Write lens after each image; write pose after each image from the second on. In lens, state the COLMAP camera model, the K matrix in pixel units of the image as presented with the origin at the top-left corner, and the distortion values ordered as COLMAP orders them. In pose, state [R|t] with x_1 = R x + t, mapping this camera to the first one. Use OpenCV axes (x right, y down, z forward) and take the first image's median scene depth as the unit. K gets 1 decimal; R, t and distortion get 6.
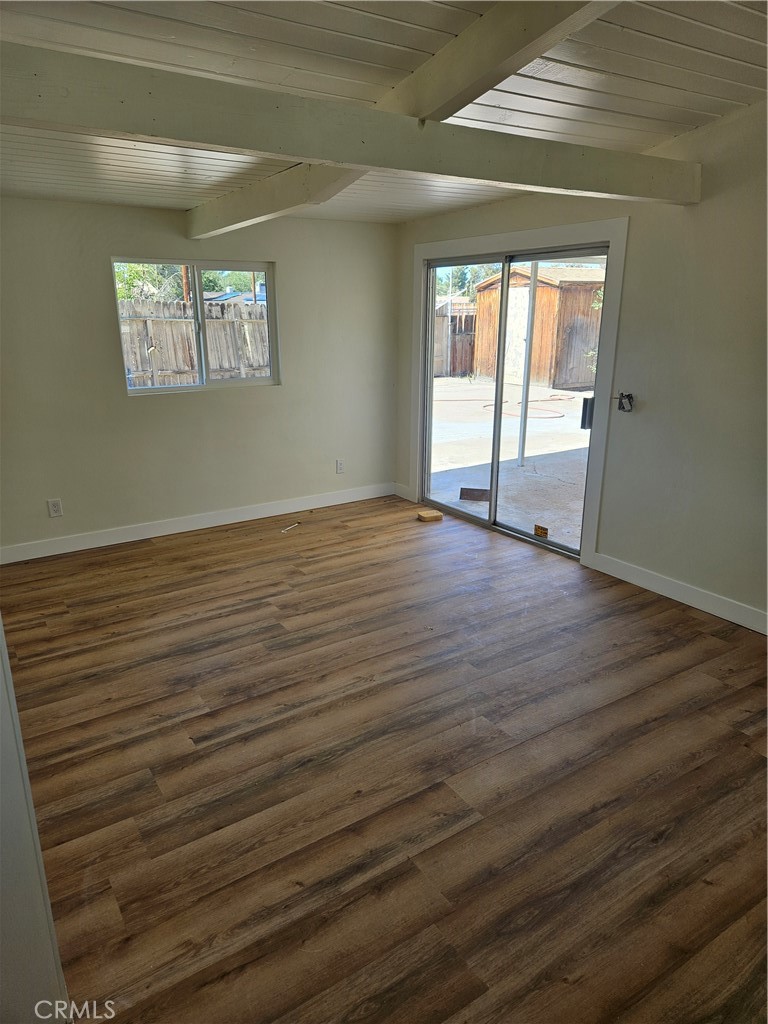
lens RADIAL K [[680.5, 0, 384.0], [0, 680.5, 510.1], [0, 0, 1]] dist [0.051952, -0.026342]
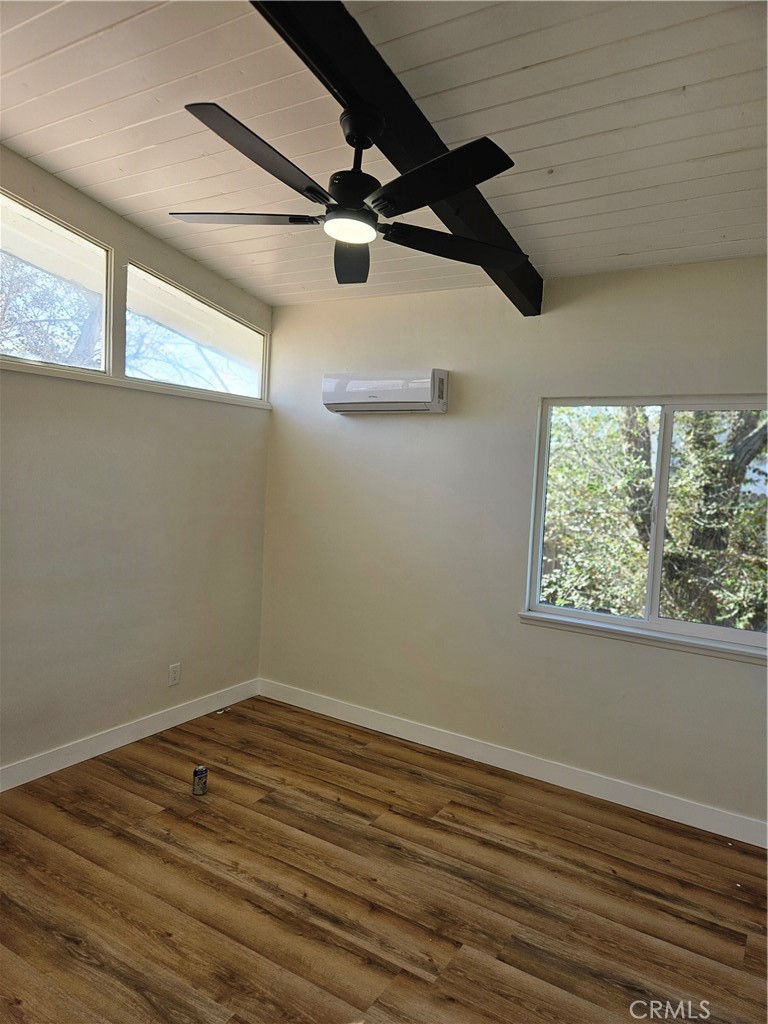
lens RADIAL K [[680.5, 0, 384.6], [0, 680.5, 513.4], [0, 0, 1]] dist [0.051952, -0.026342]
pose [[0.424643, 0.084528, -0.901406, 1.033915], [-0.318522, 0.945928, -0.061349, -0.088786], [0.847480, 0.313169, 0.428606, 0.371270]]
